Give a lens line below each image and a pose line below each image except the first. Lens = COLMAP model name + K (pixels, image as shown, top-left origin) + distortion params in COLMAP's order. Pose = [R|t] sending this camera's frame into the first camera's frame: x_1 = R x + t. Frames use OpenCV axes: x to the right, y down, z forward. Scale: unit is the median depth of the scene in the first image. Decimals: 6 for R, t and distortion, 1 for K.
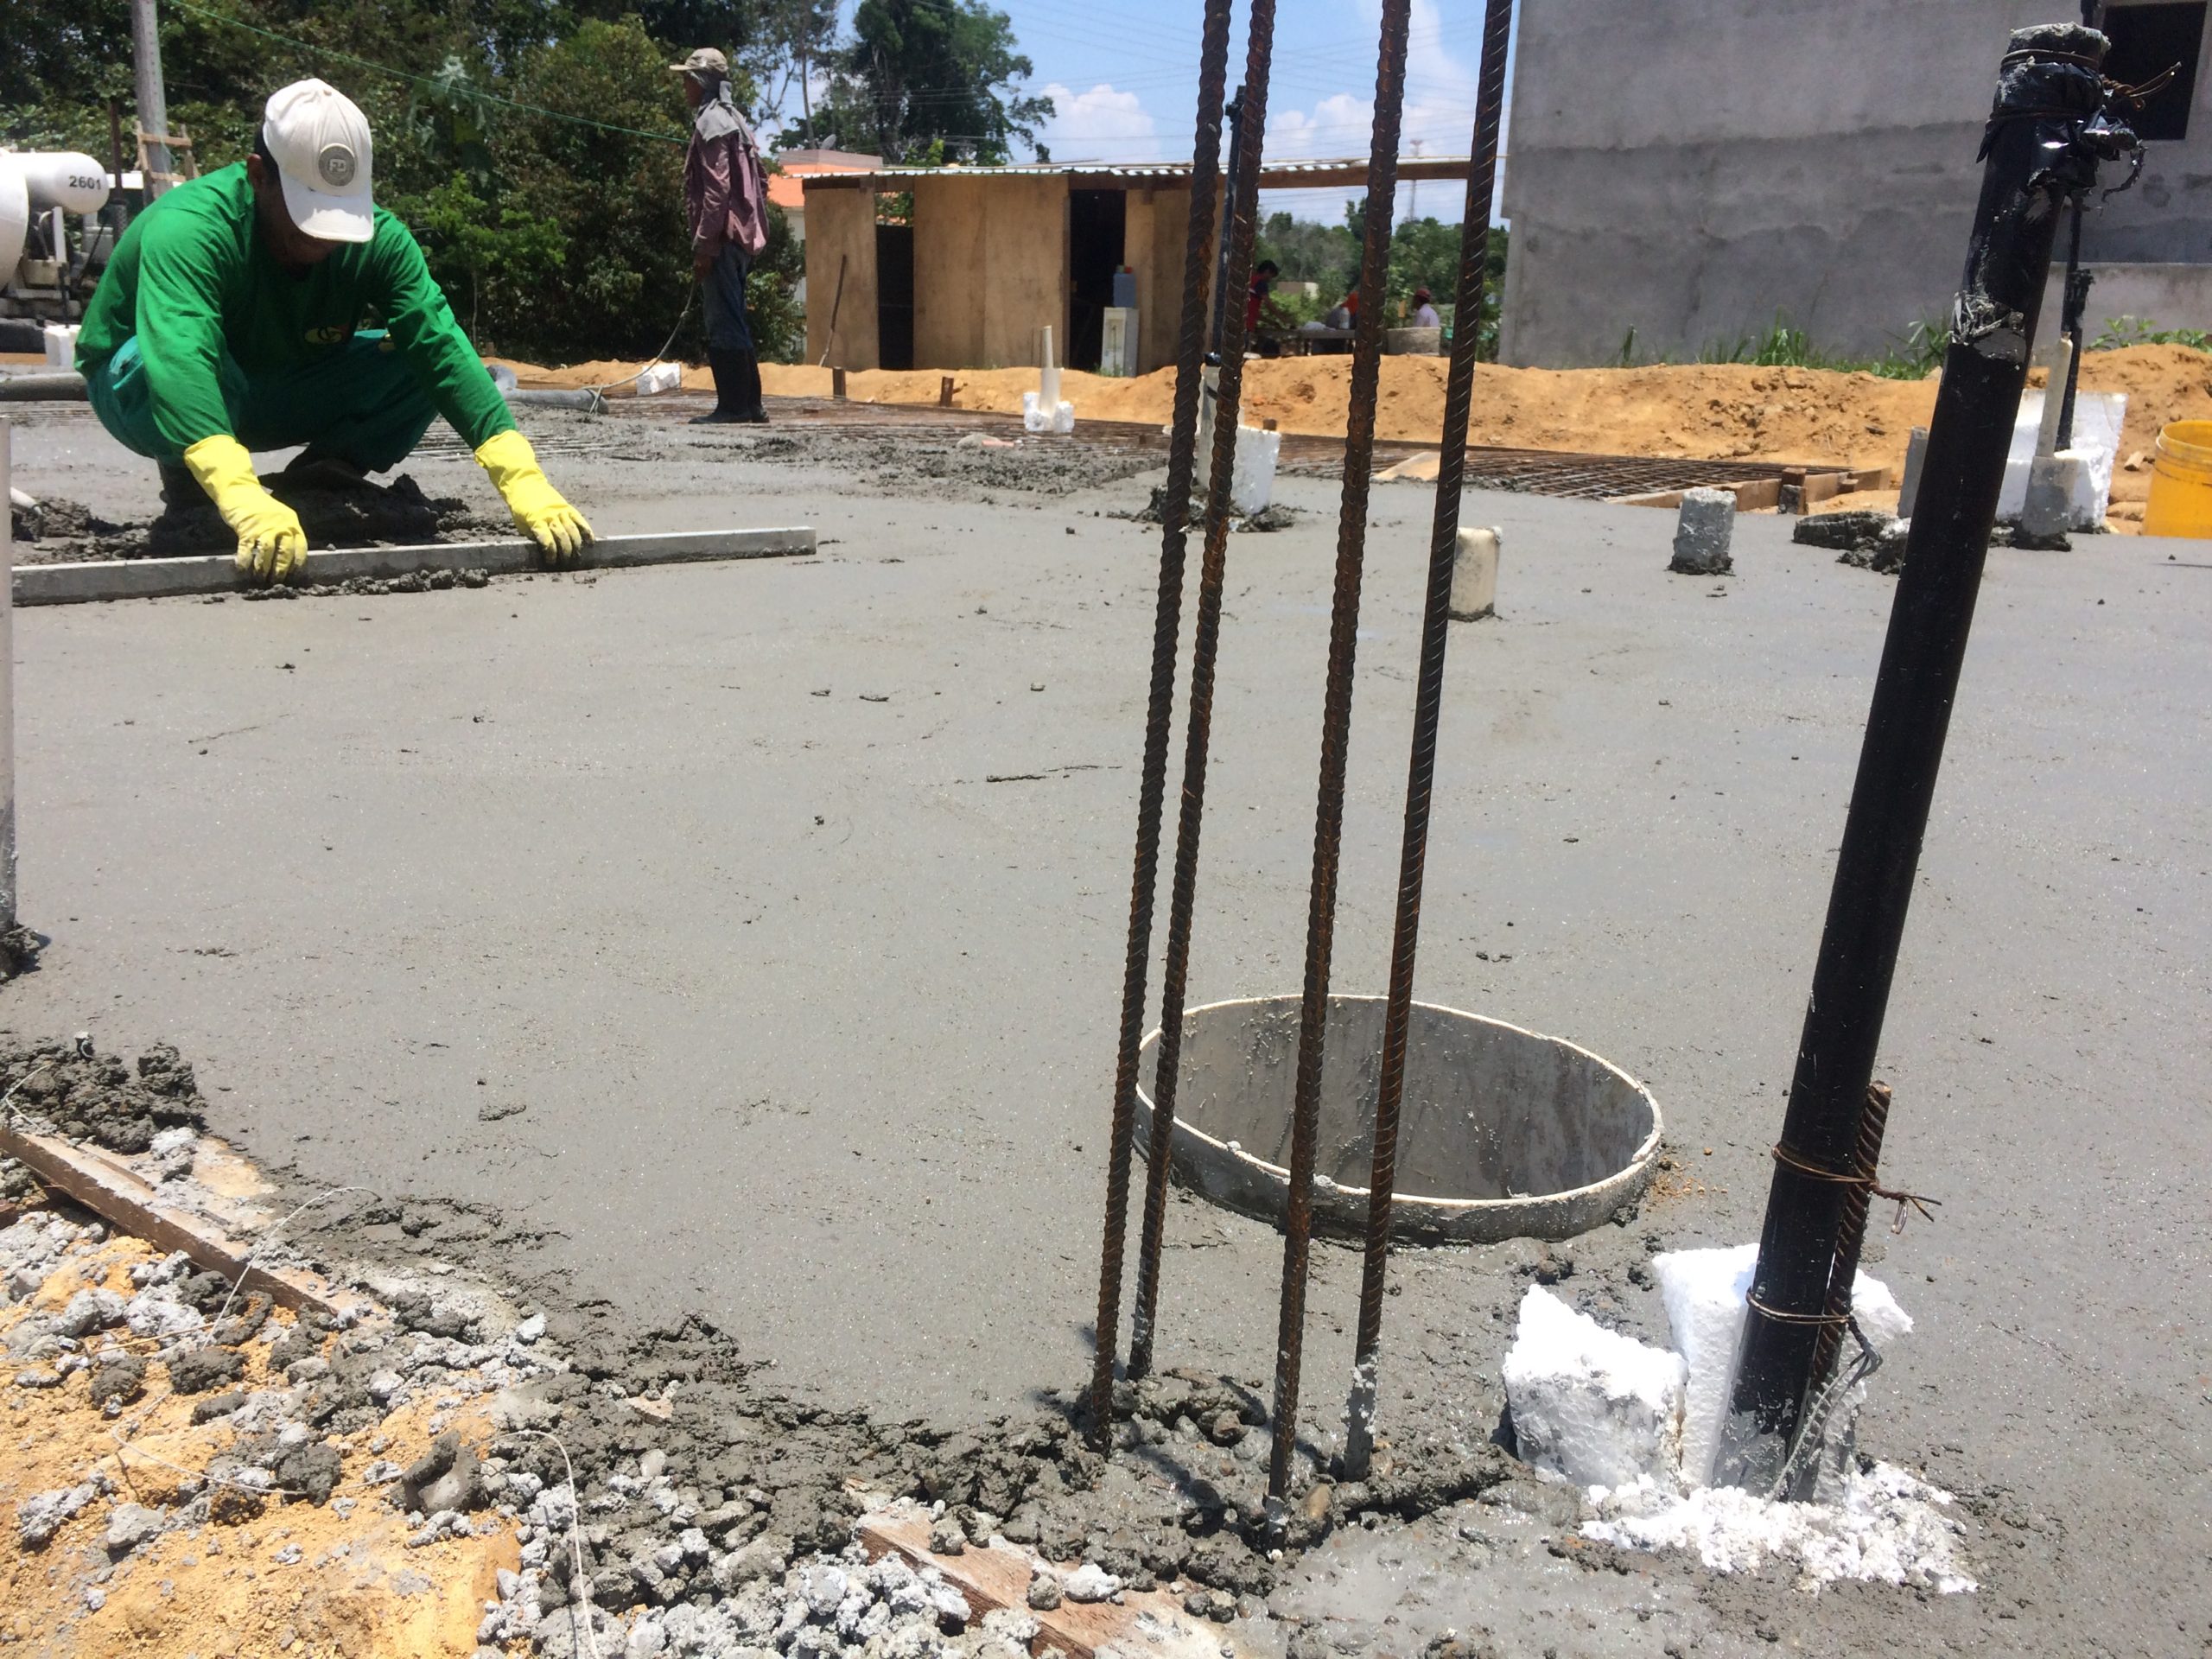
lens RADIAL K [[1907.4, 0, 1108.3], [0, 1907.4, 837.1], [0, 0, 1]] dist [0.099226, -0.141977]
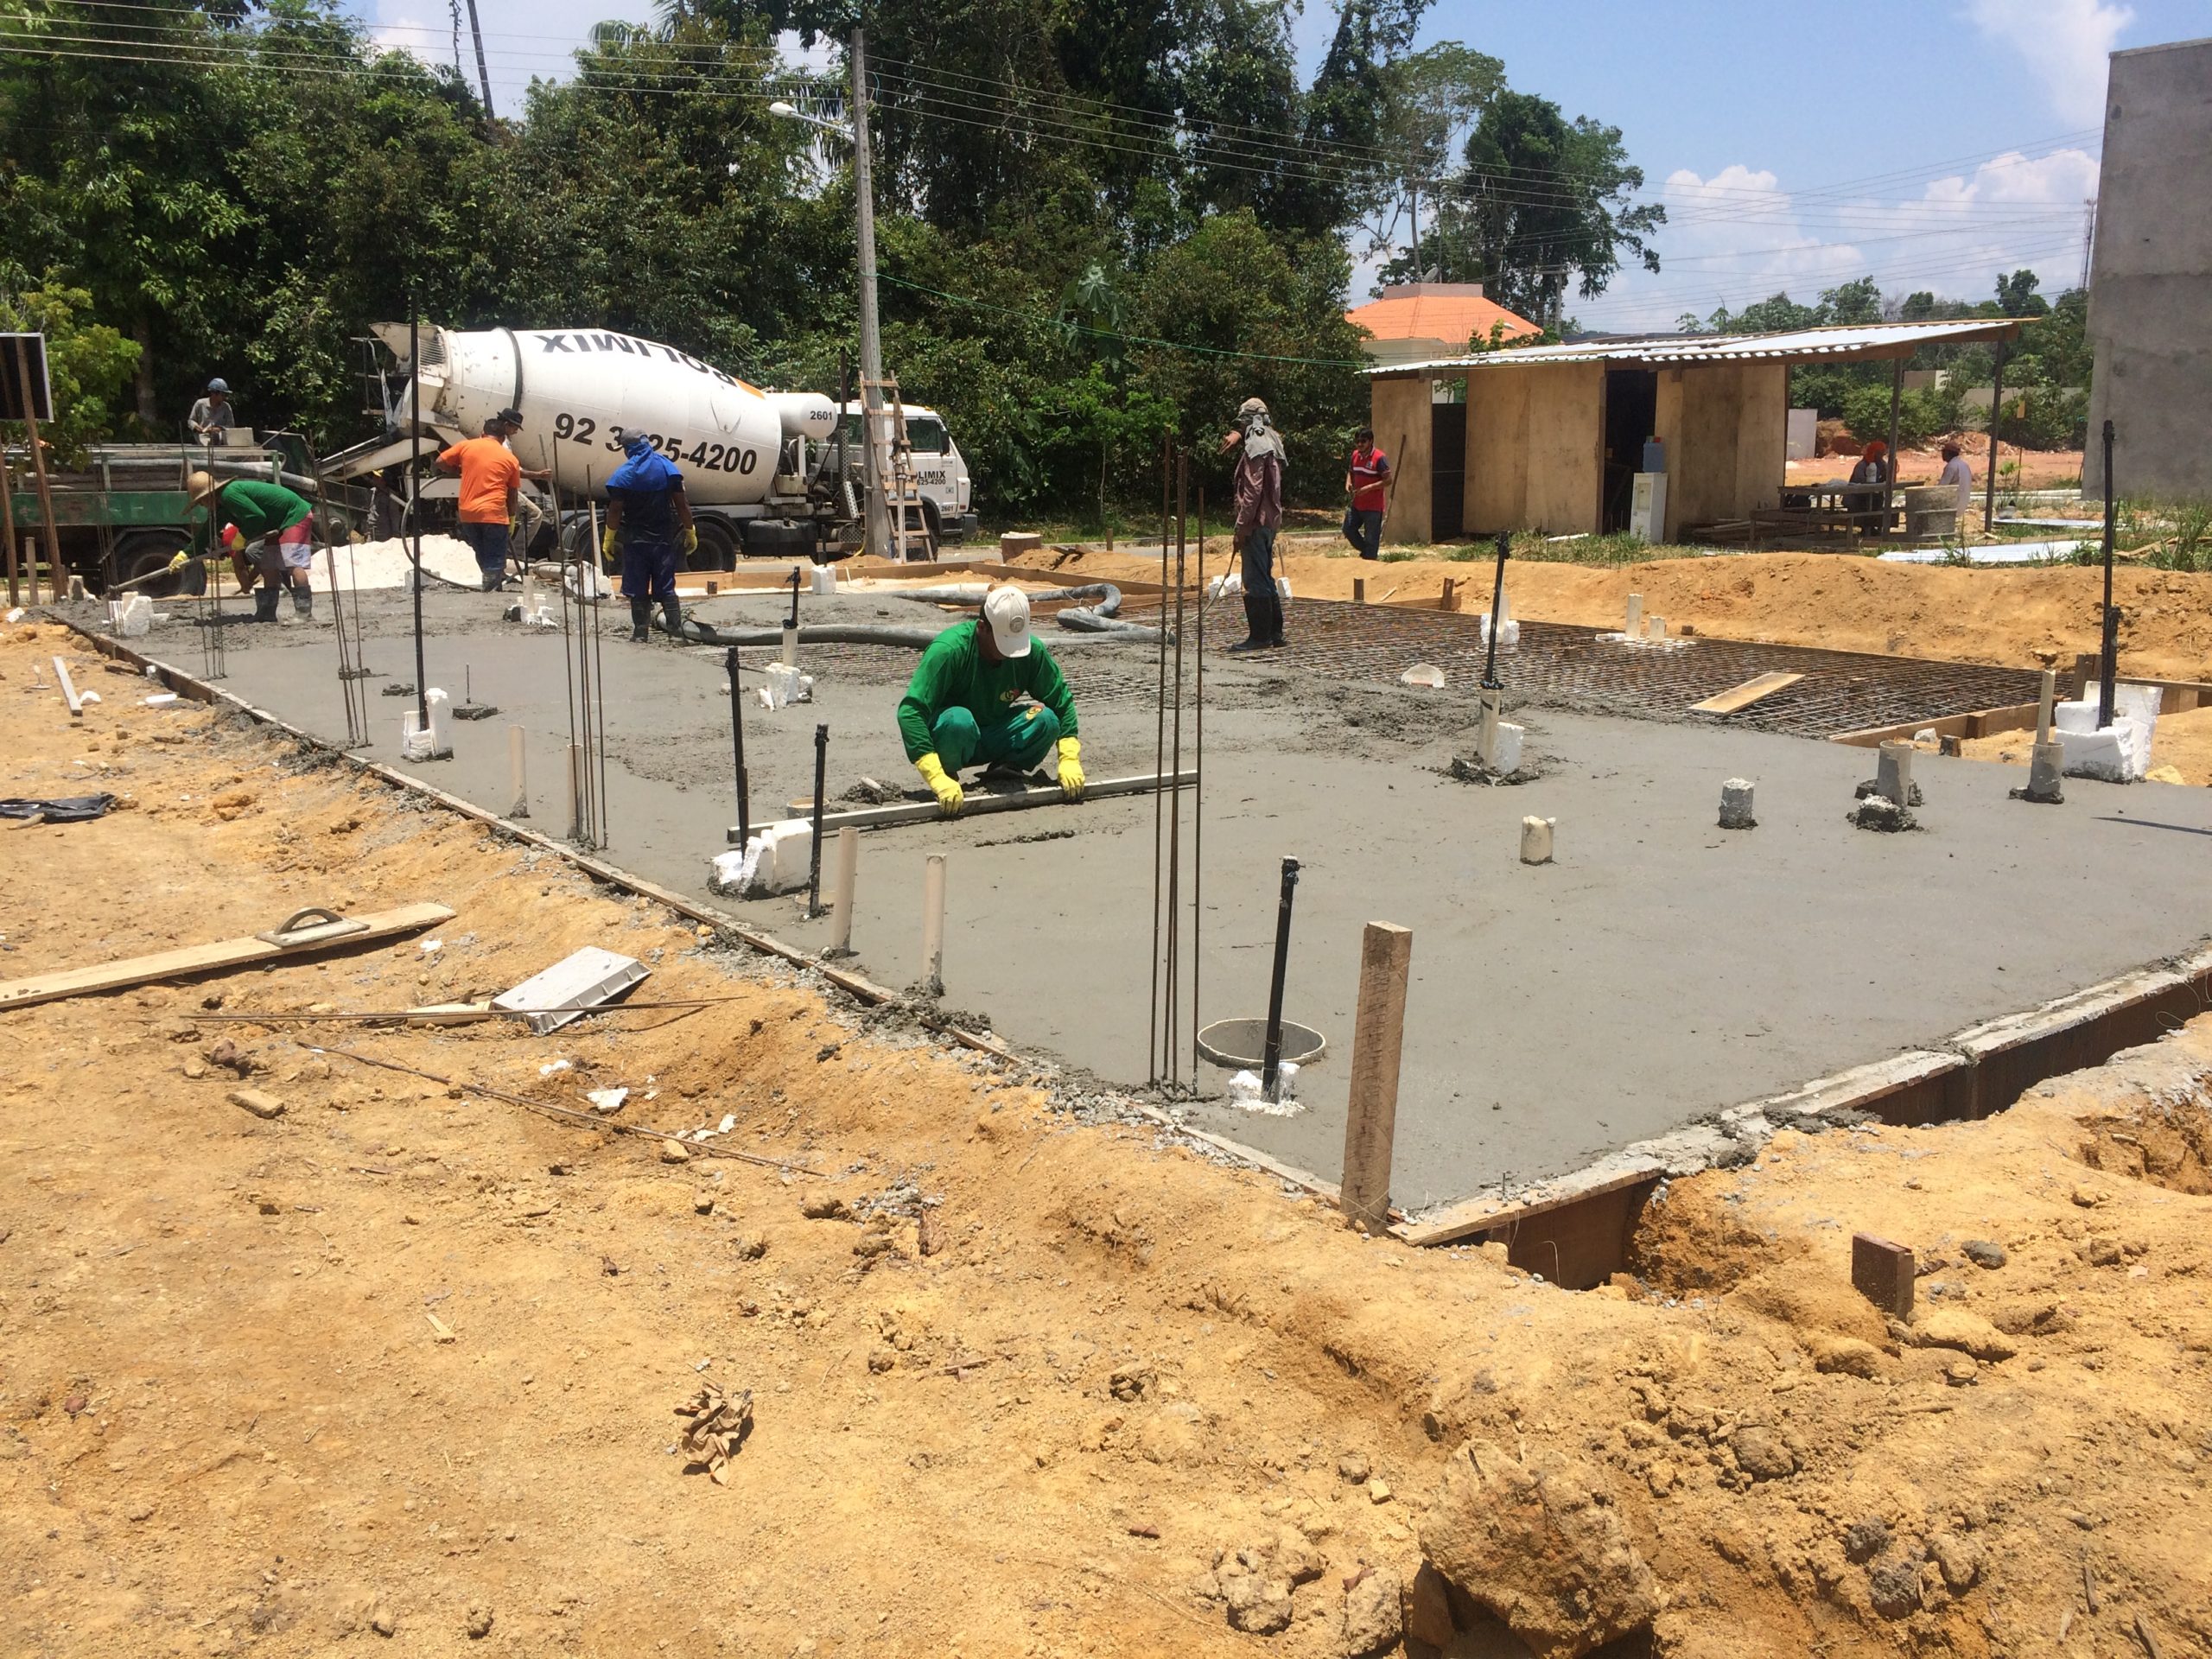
lens RADIAL K [[1872.5, 0, 1105.8], [0, 1872.5, 822.9], [0, 0, 1]] dist [0.097130, -0.127960]
pose [[0.952430, 0.021918, -0.303968, 0.042150], [-0.039469, 0.997882, -0.051714, -0.004460], [0.302191, 0.061251, 0.951278, -0.118928]]
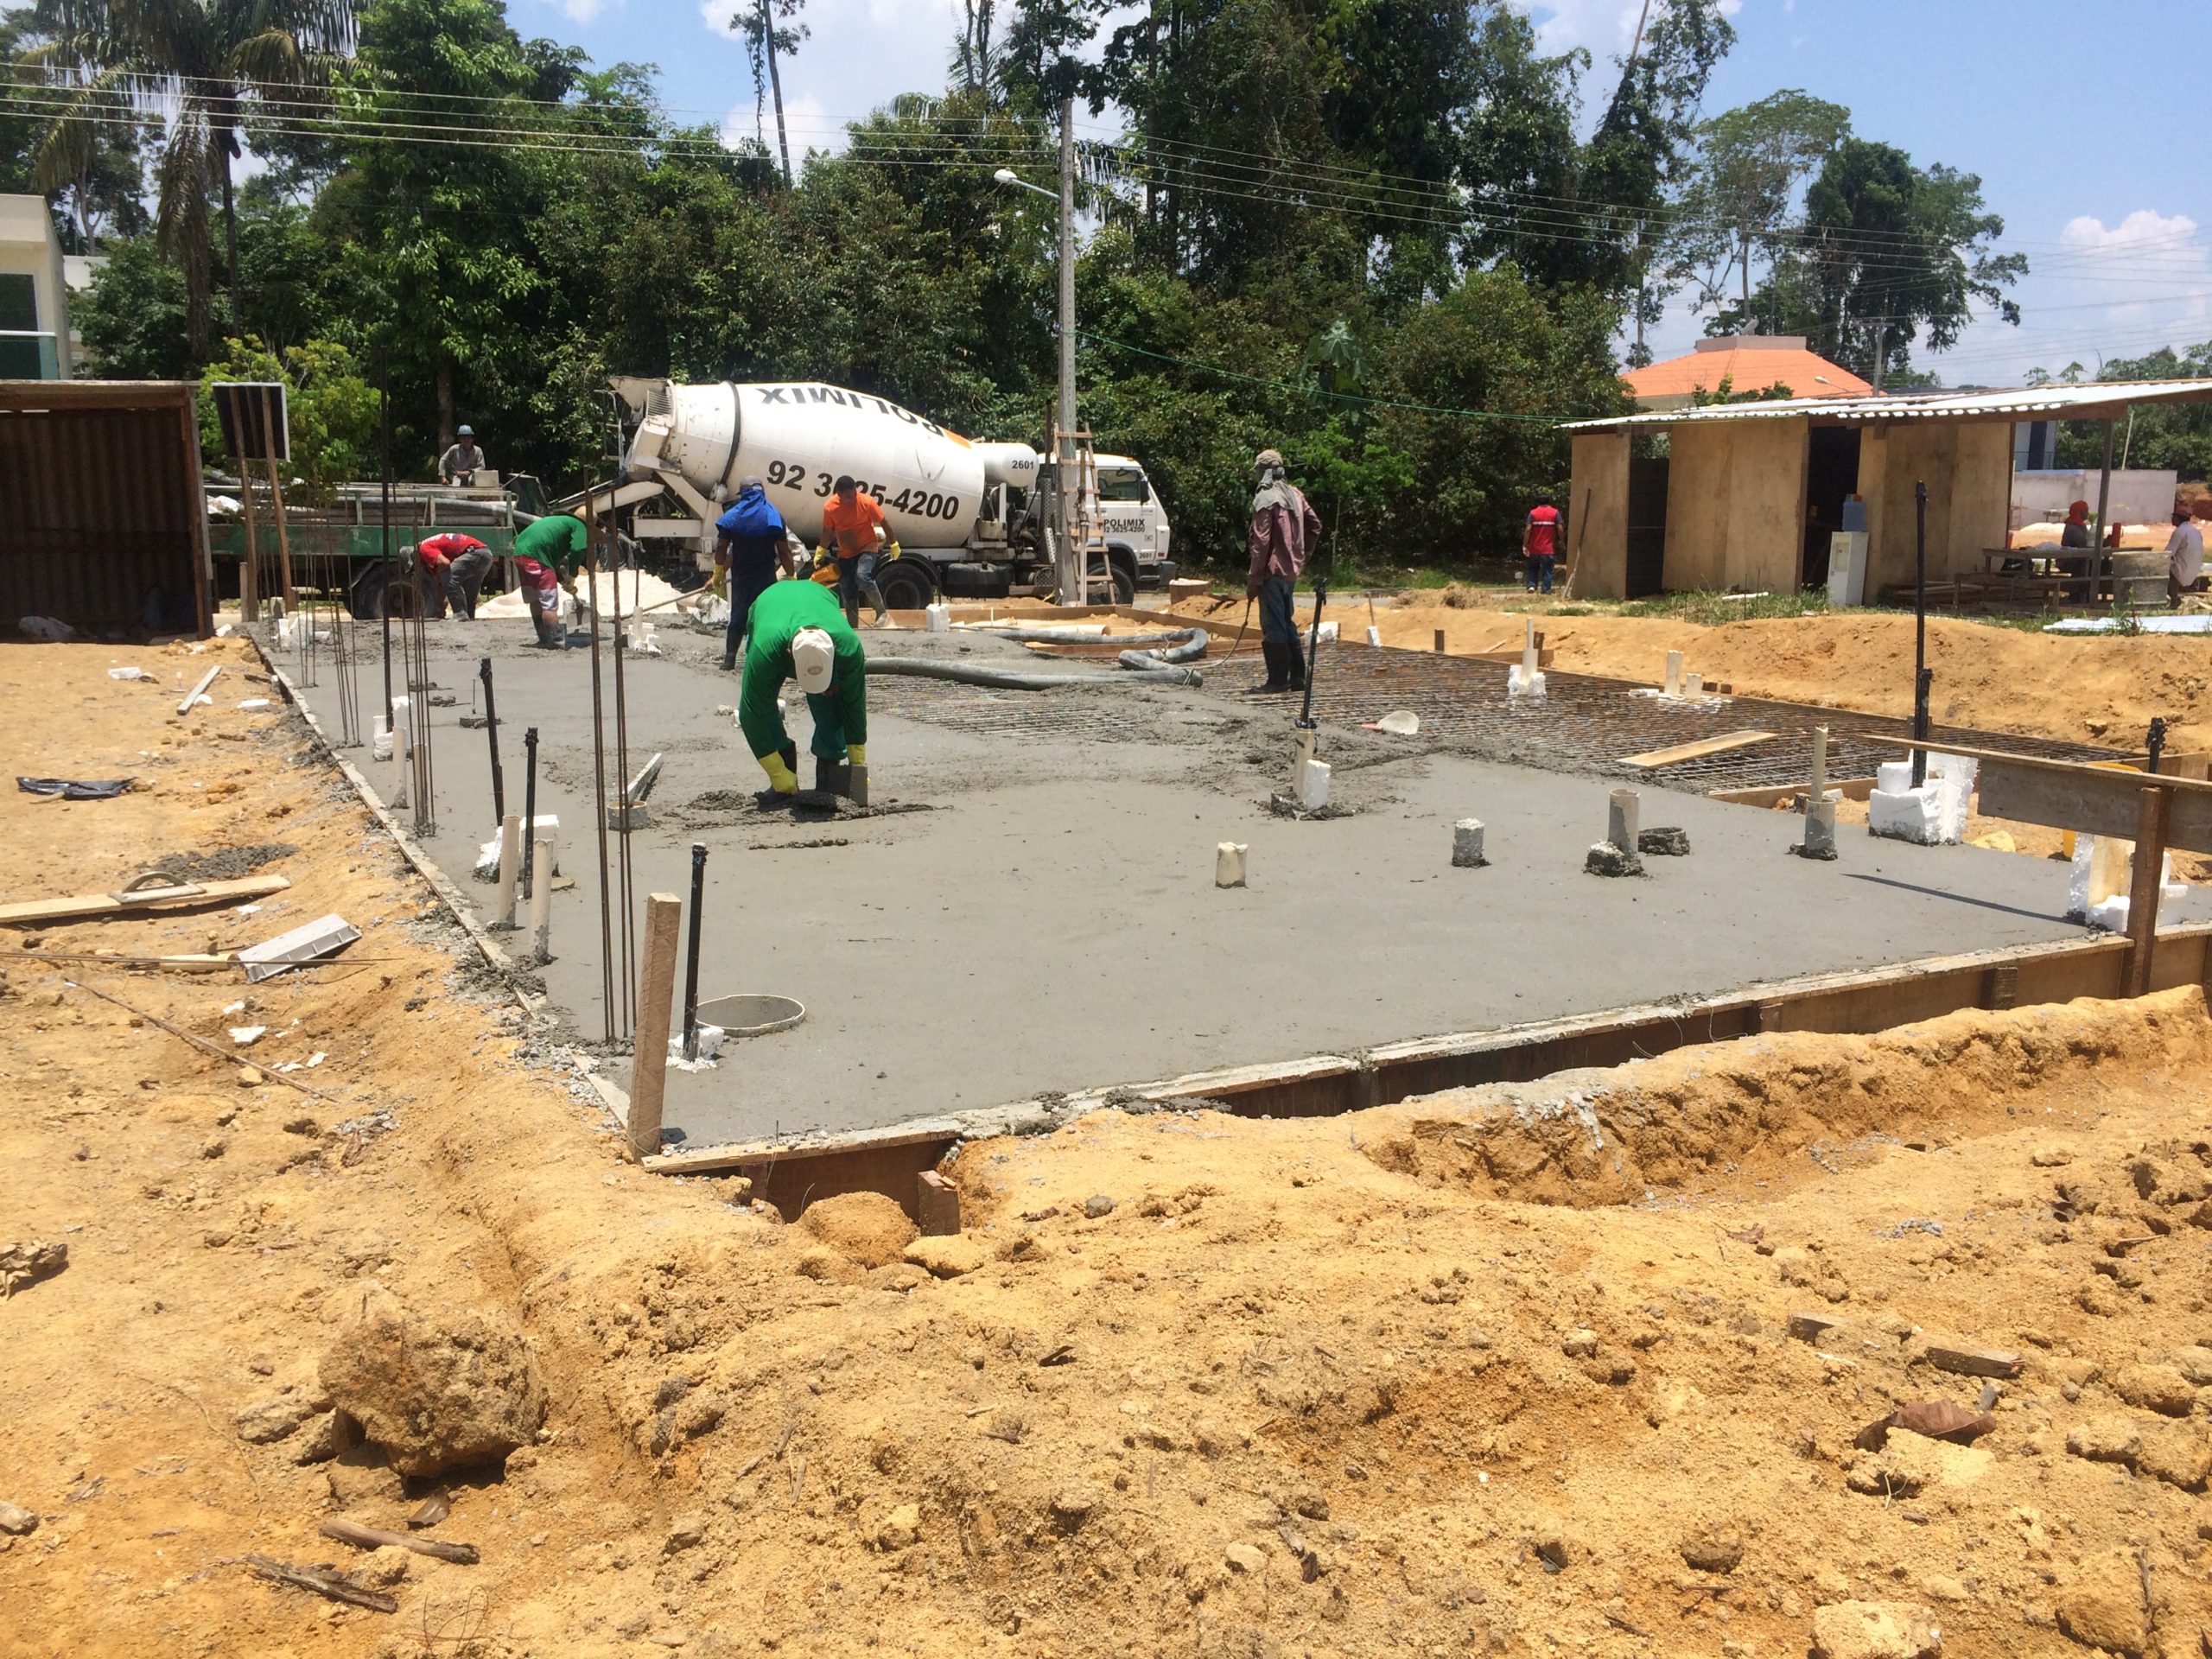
lens RADIAL K [[1863.9, 0, 1097.3], [0, 1863.9, 816.2], [0, 0, 1]] dist [0.097076, -0.127293]
pose [[0.888456, 0.052966, -0.455895, 0.118838], [-0.094784, 0.993080, -0.069340, -0.004174], [0.449067, 0.104817, 0.887329, -0.107761]]
